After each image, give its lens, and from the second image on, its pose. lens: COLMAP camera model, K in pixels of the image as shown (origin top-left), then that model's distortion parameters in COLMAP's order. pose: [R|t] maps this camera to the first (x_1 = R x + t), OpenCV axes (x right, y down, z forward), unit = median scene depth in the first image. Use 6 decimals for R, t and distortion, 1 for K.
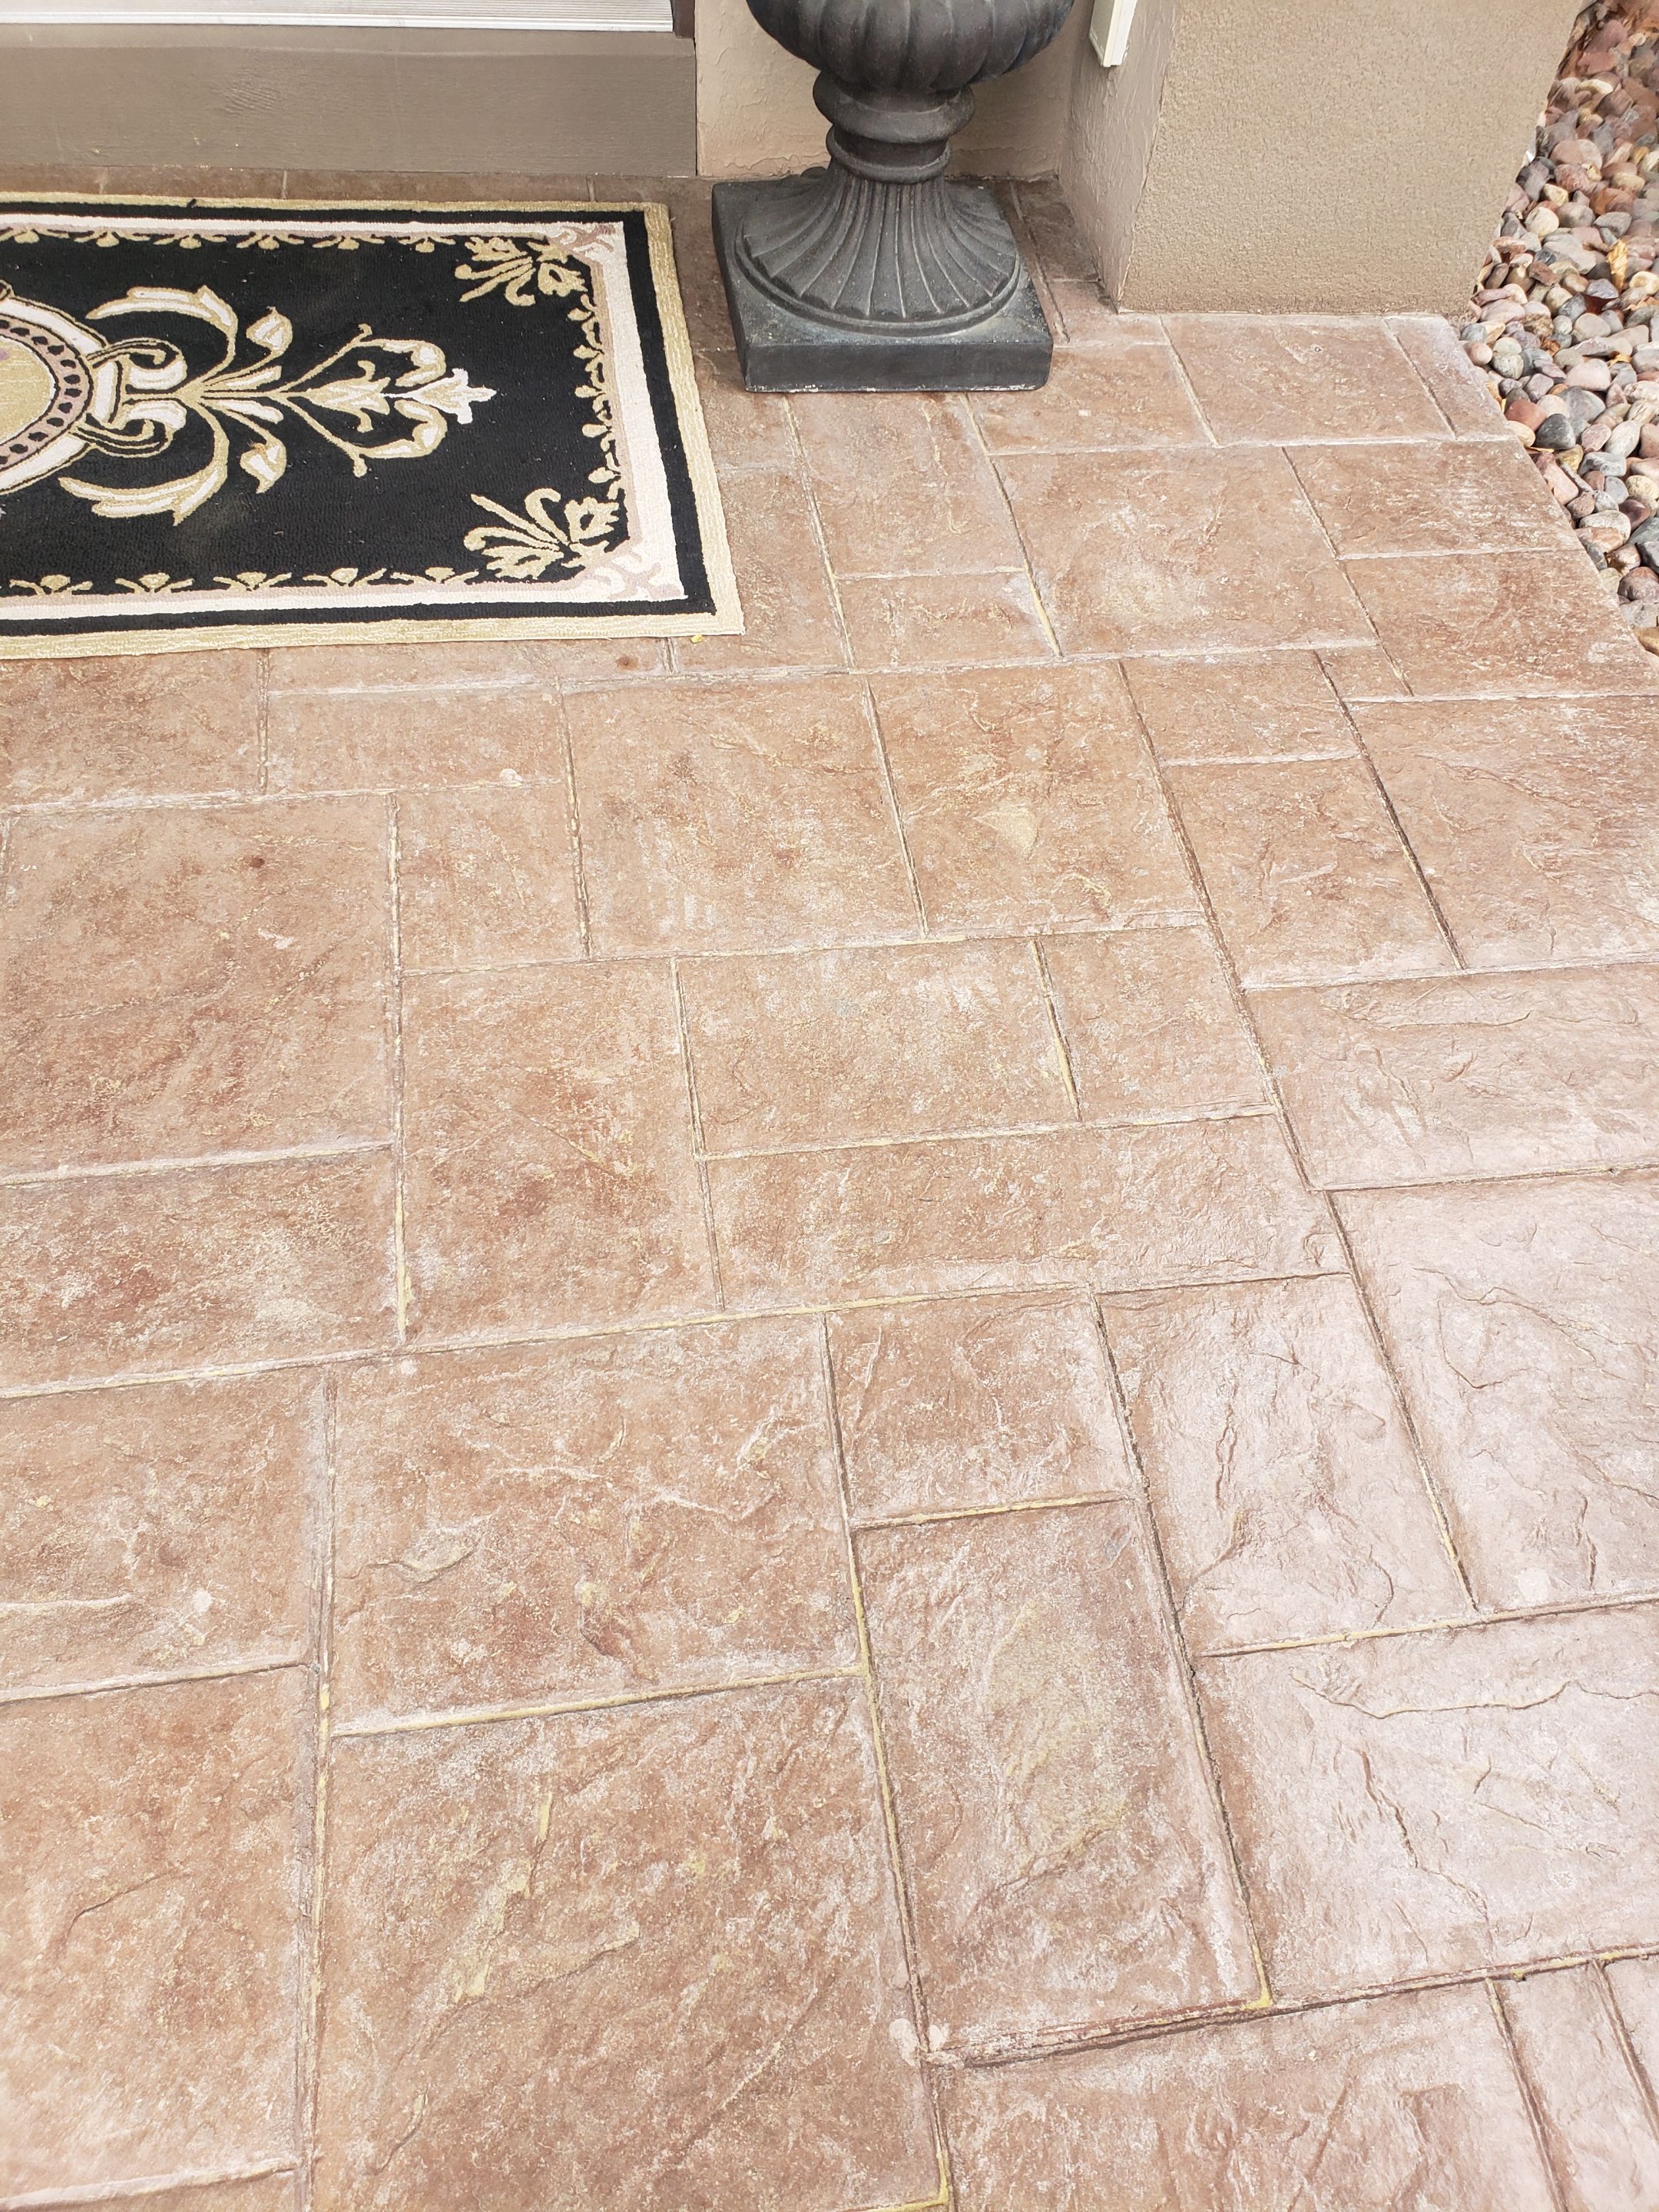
lens RADIAL K [[1818.4, 0, 859.0], [0, 1818.4, 1100.8], [0, 0, 1]] dist [0.049143, -0.076019]
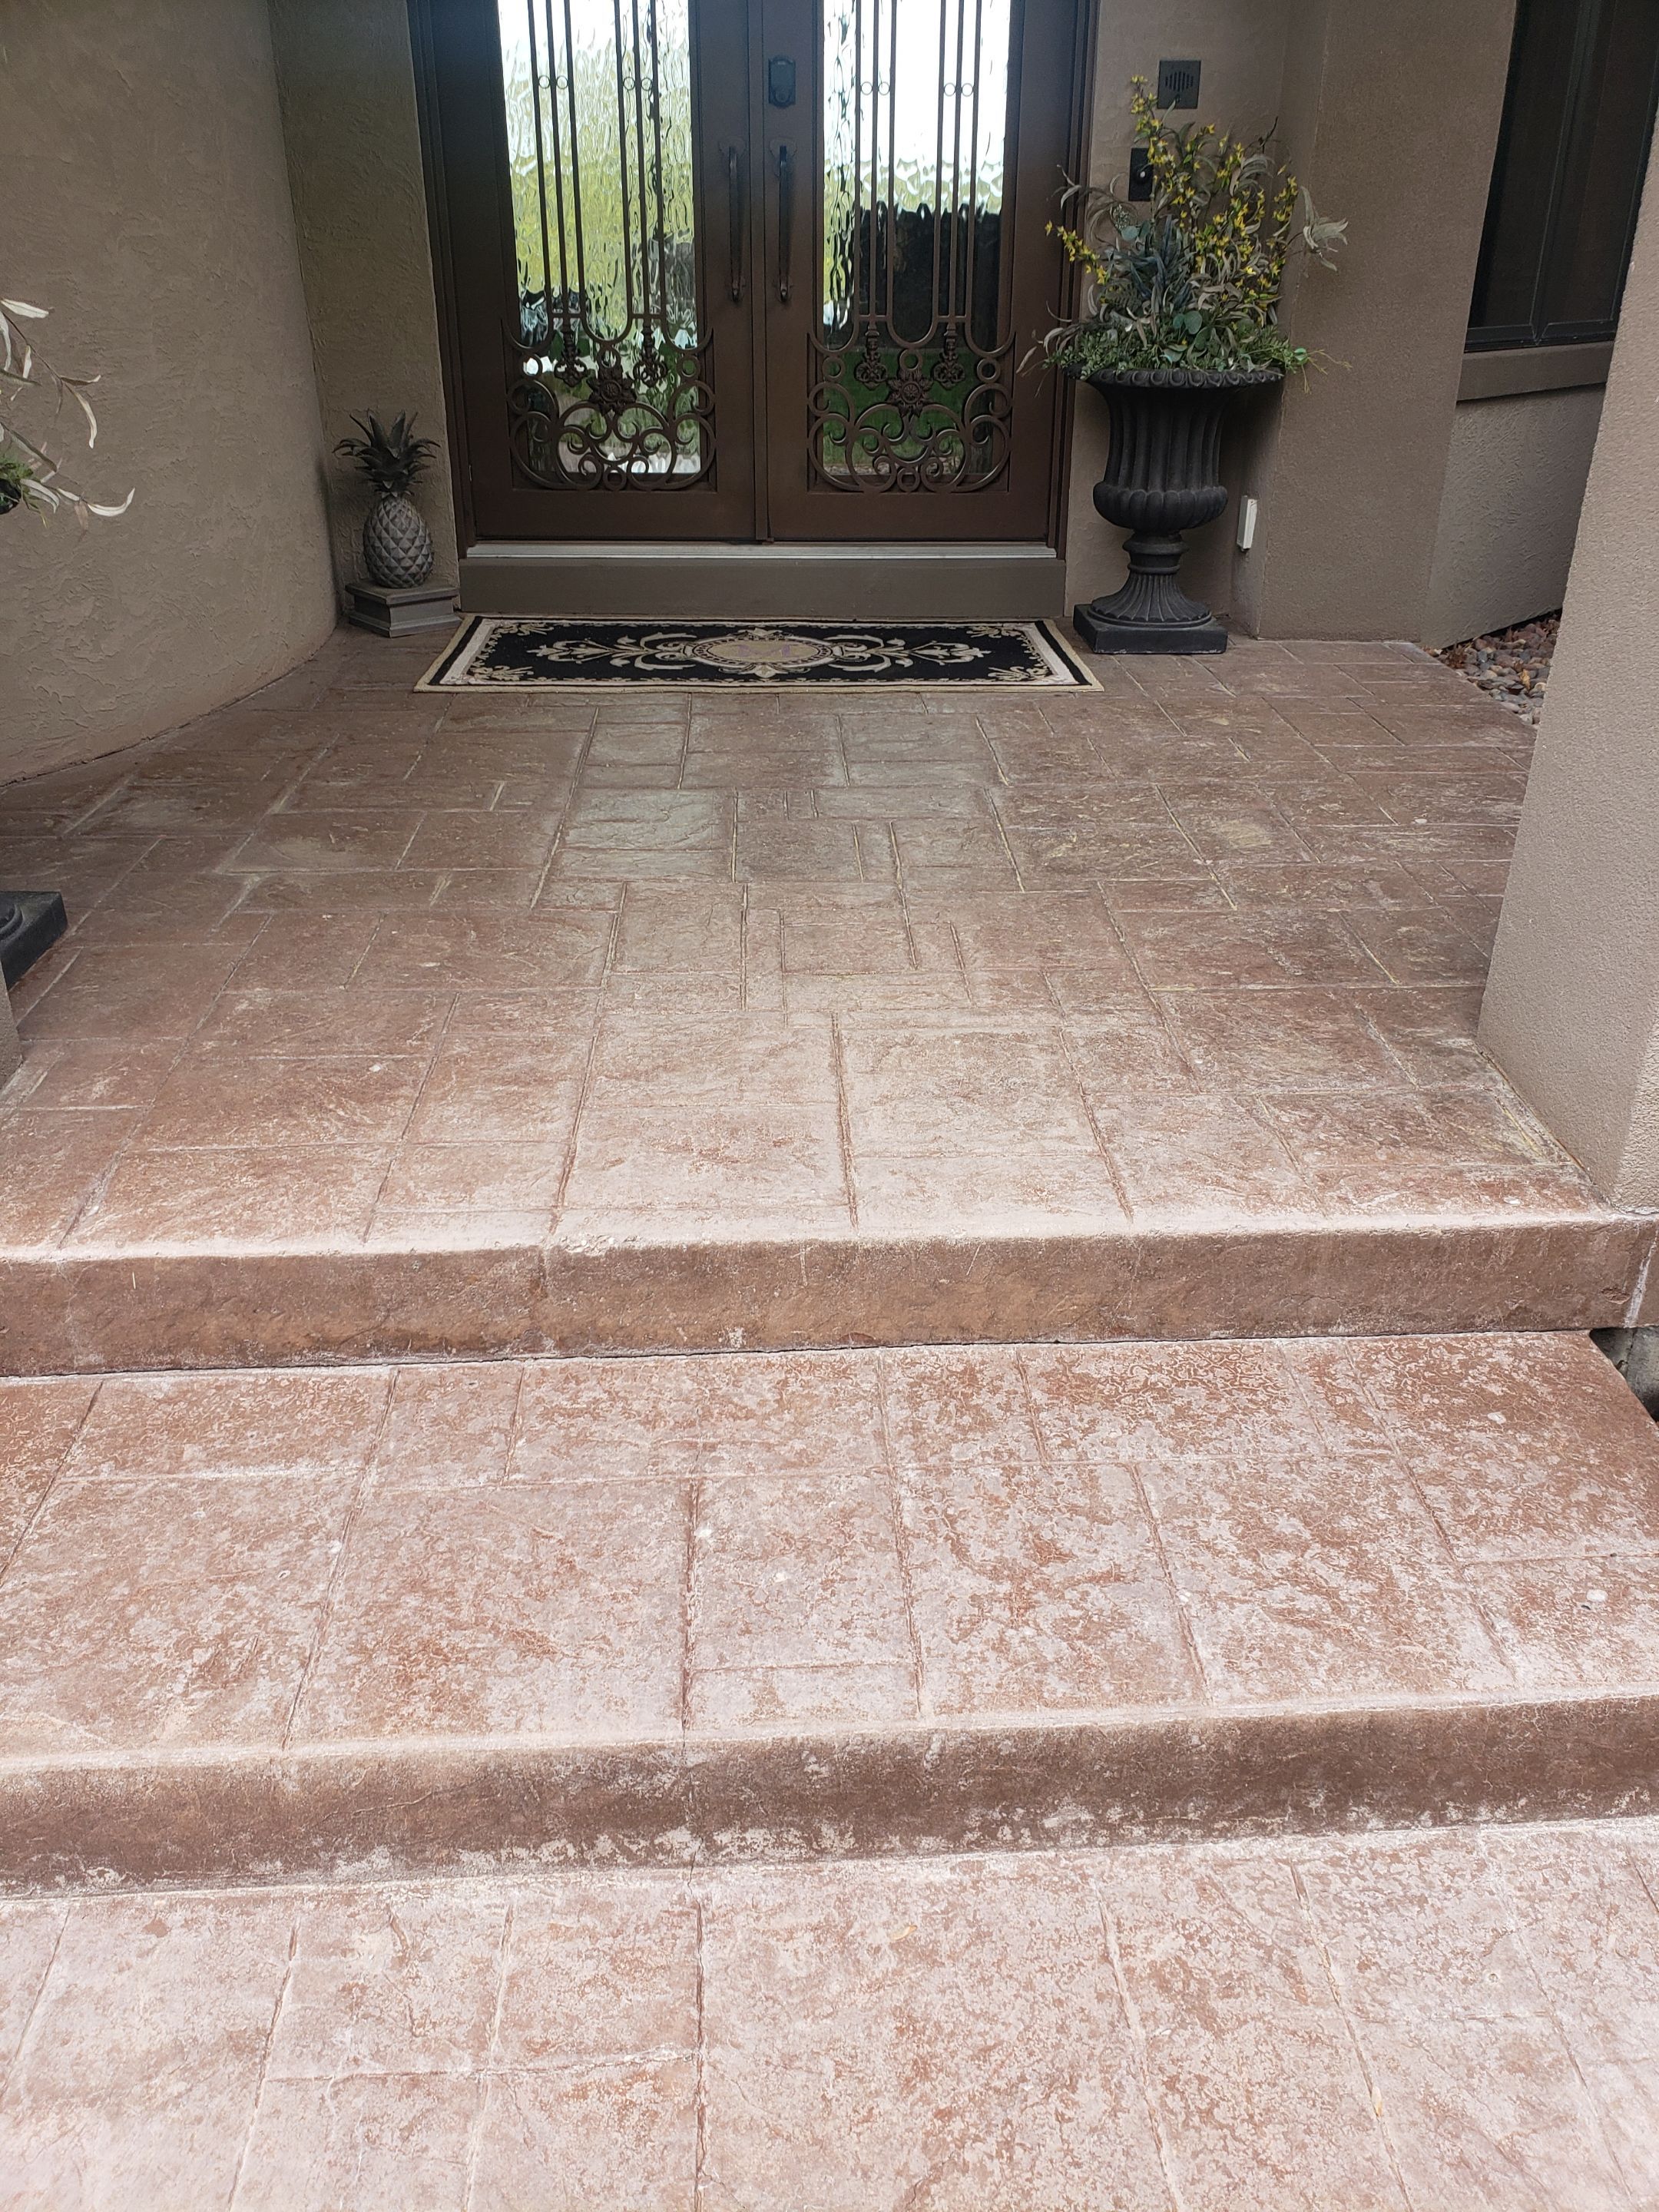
lens RADIAL K [[1818.4, 0, 859.0], [0, 1818.4, 1100.8], [0, 0, 1]] dist [0.049143, -0.076019]
pose [[0.992344, -0.030059, -0.119792, -0.114271], [-0.028117, 0.889476, -0.456116, 1.384208], [0.120262, 0.455992, 0.881821, -0.967913]]
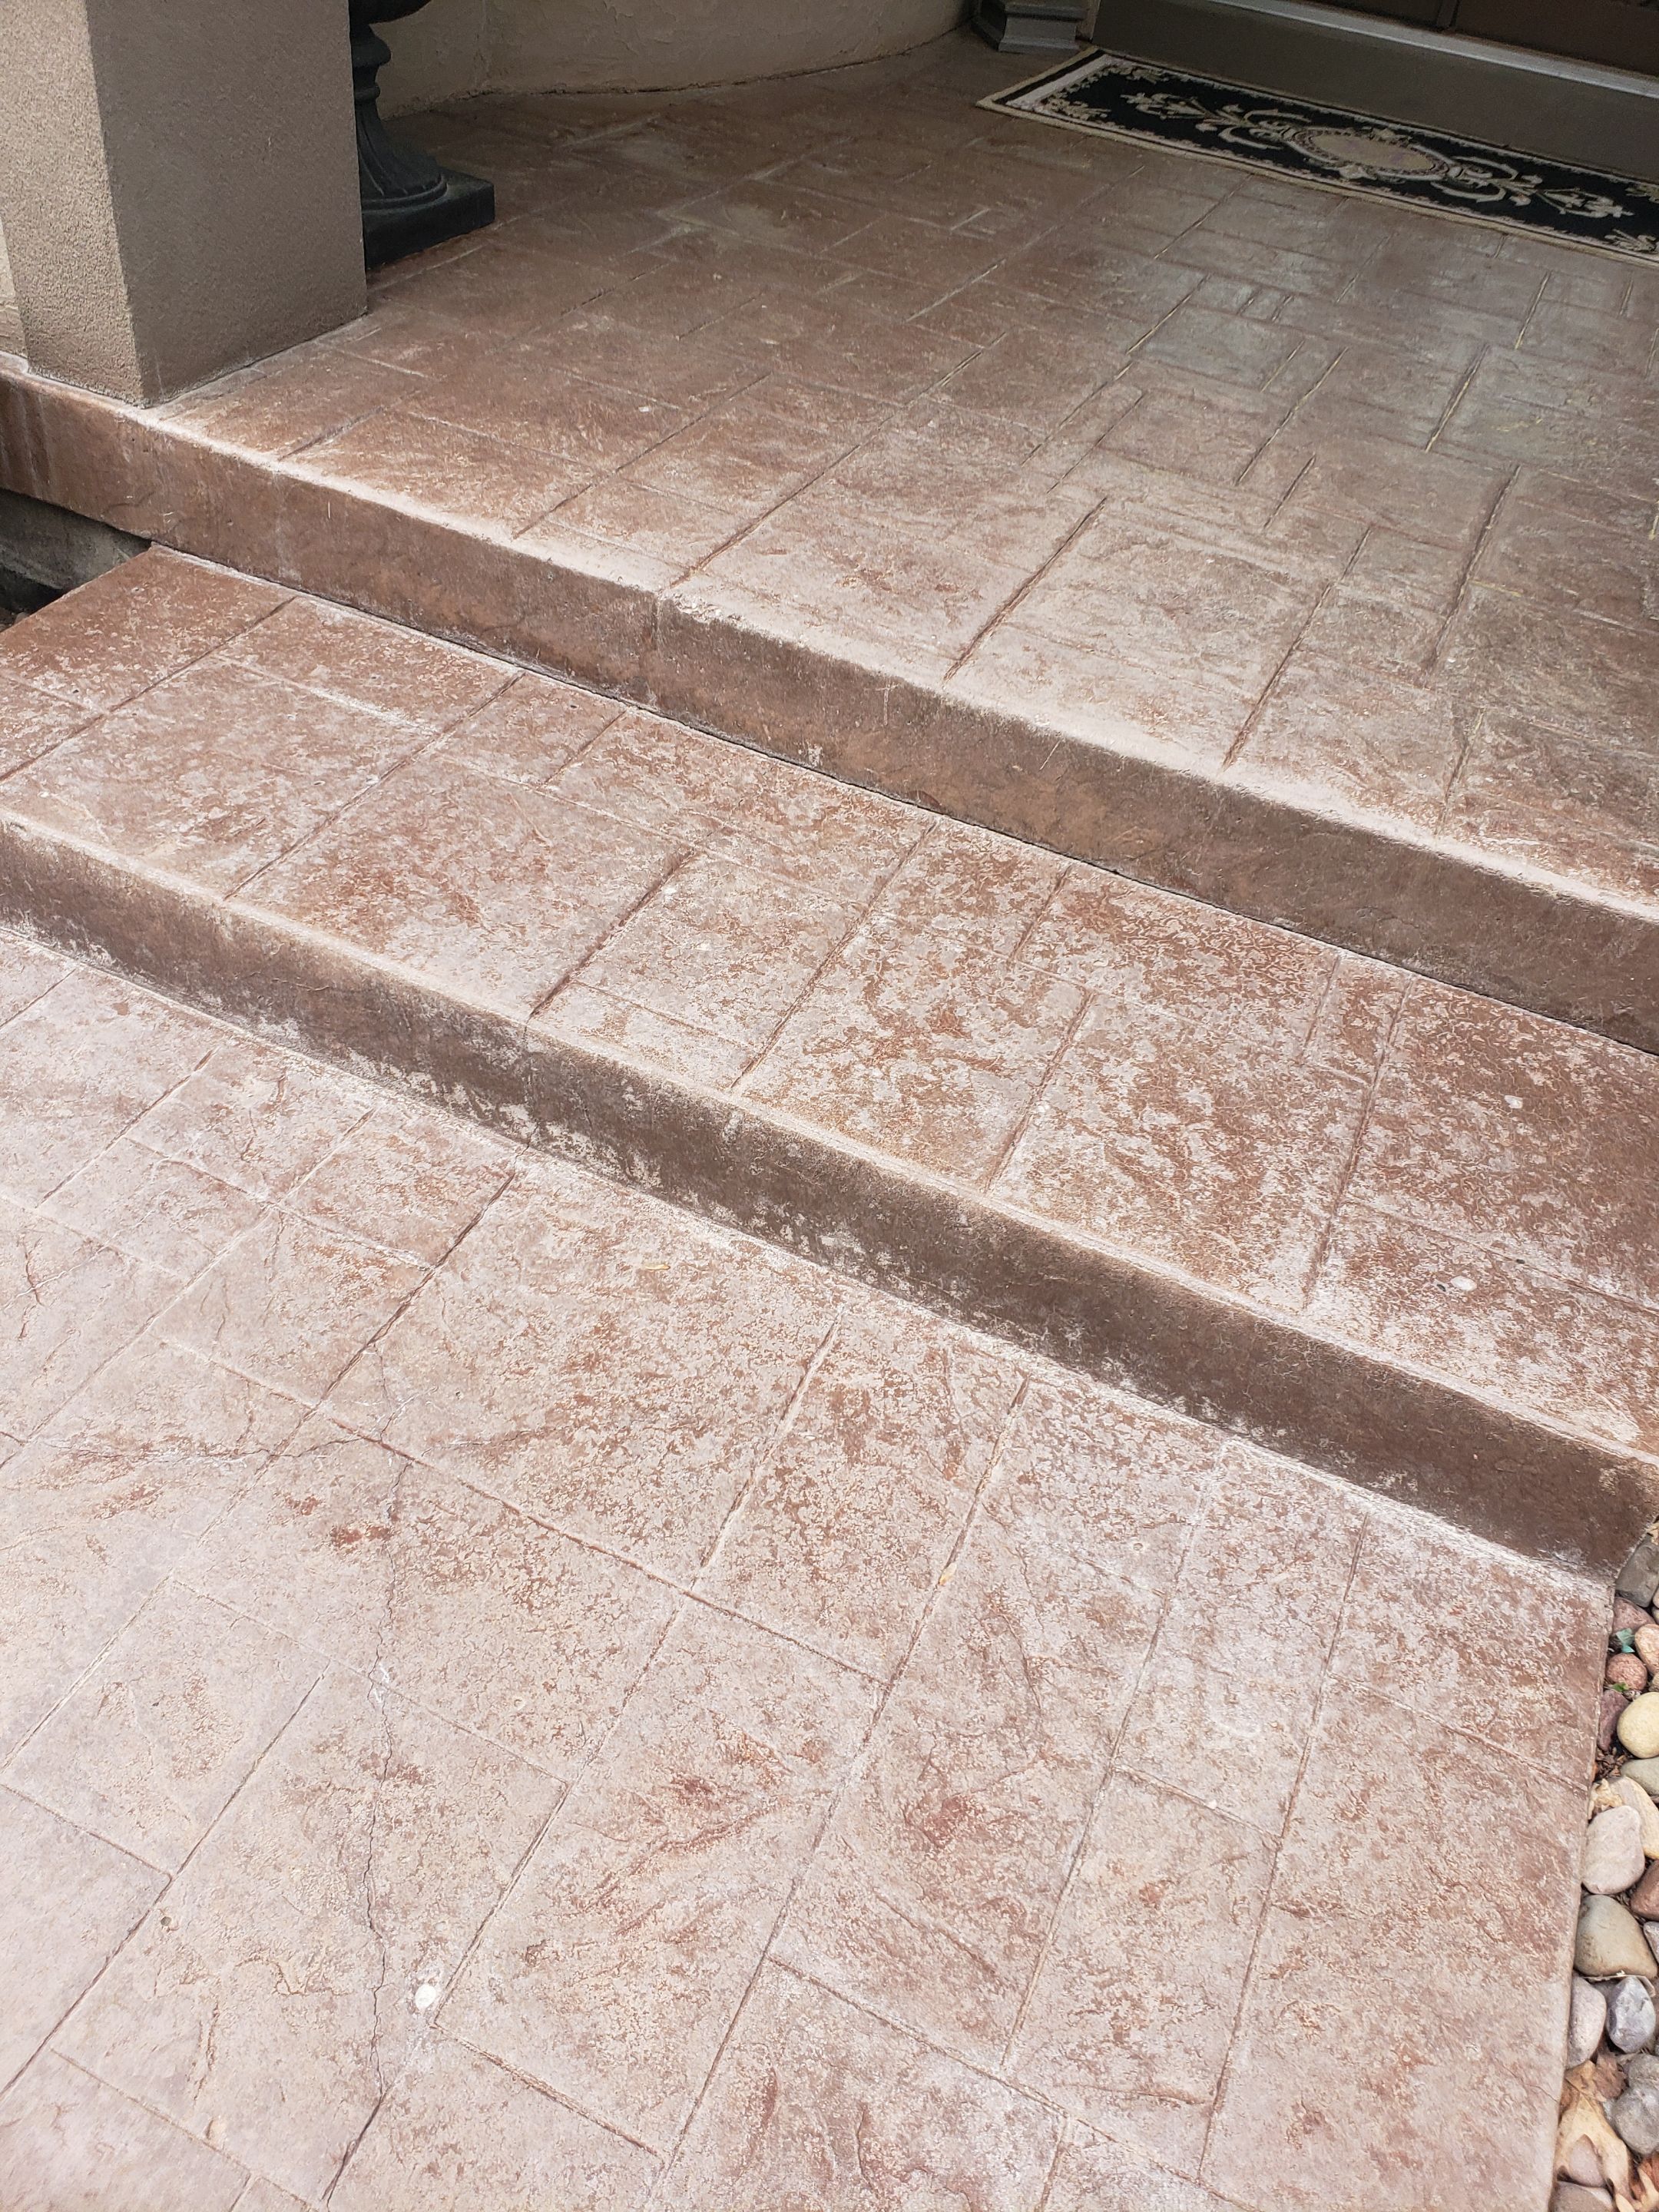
lens RADIAL K [[1818.4, 0, 859.0], [0, 1818.4, 1100.8], [0, 0, 1]] dist [0.049143, -0.076019]
pose [[0.836667, 0.364374, -0.408926, 0.305938], [-0.465510, 0.866468, -0.180370, 1.383350], [0.288599, 0.341268, 0.894565, -0.827783]]
